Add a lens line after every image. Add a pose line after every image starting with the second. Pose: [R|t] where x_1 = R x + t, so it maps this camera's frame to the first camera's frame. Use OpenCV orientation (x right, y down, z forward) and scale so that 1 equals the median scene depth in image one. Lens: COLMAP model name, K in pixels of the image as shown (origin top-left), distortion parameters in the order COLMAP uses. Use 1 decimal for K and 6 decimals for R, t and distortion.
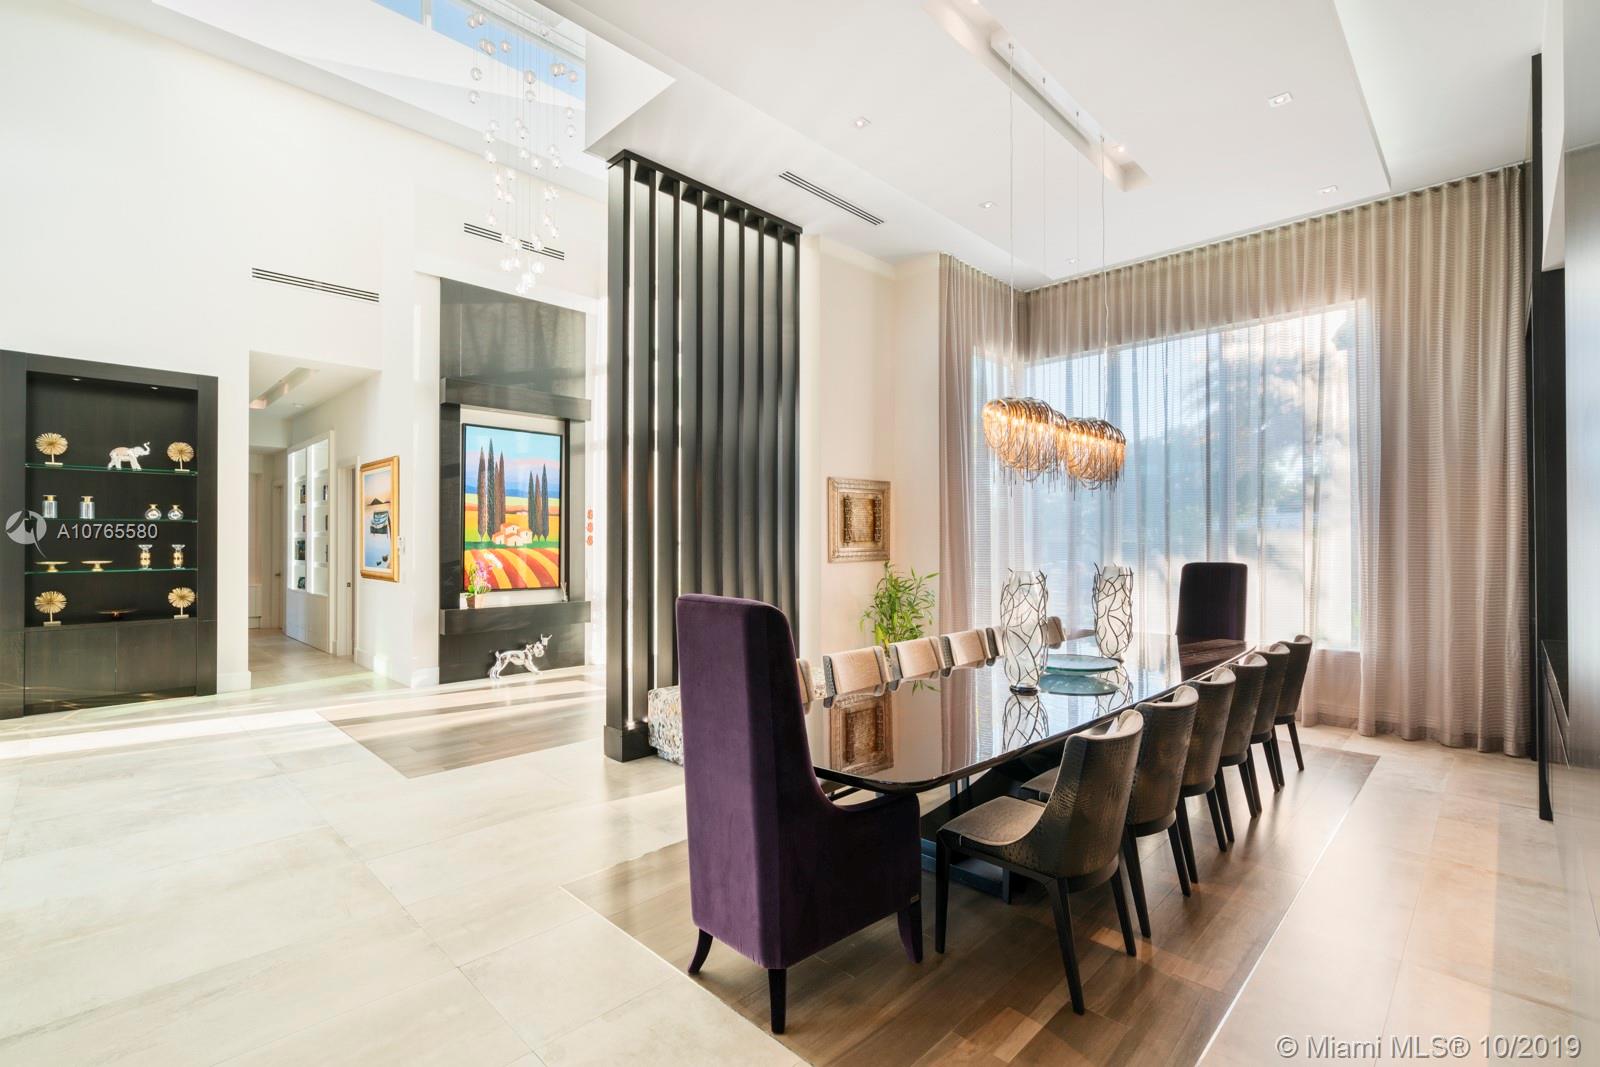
lens RADIAL K [[721.0, 0, 796.4], [0, 721.0, 534.9], [0, 0, 1]] dist [-0.002873, -0.000729]
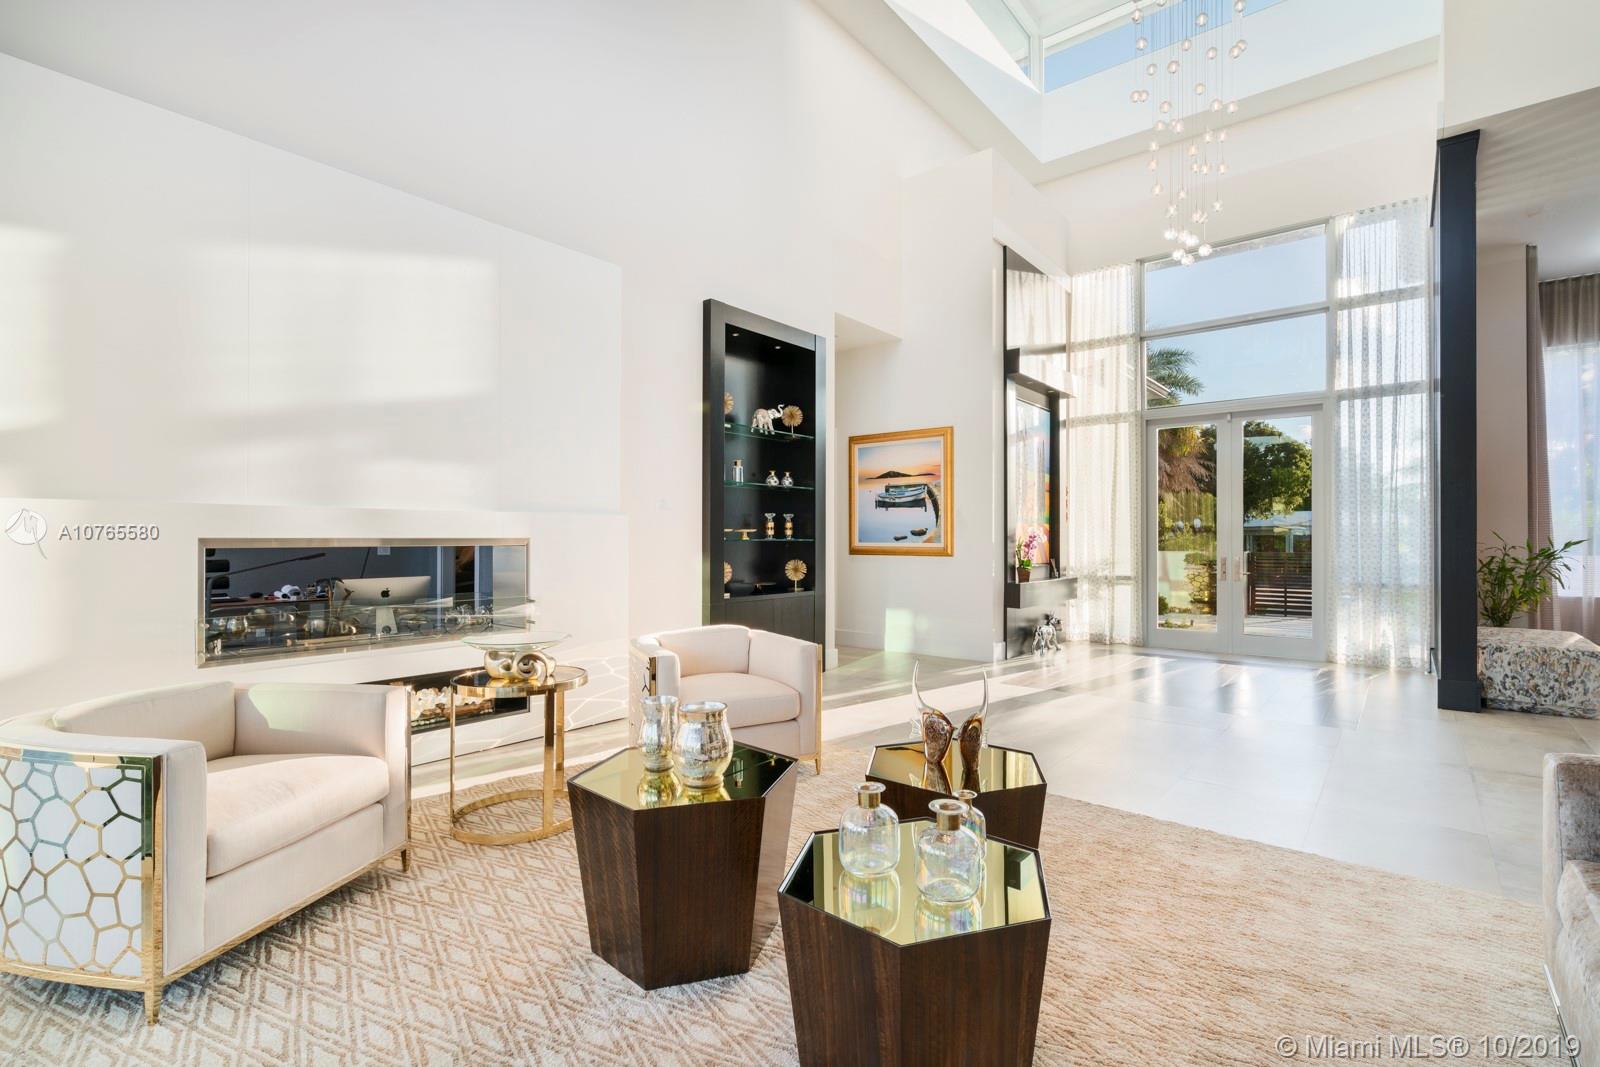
lens RADIAL K [[721.0, 0, 805.6], [0, 721.0, 536.0], [0, 0, 1]] dist [-0.002873, -0.000729]
pose [[0.993972, -0.002087, 0.109611, -0.945680], [0.001937, 0.999997, 0.001469, 0.041294], [-0.109613, -0.001248, 0.993974, 0.057671]]
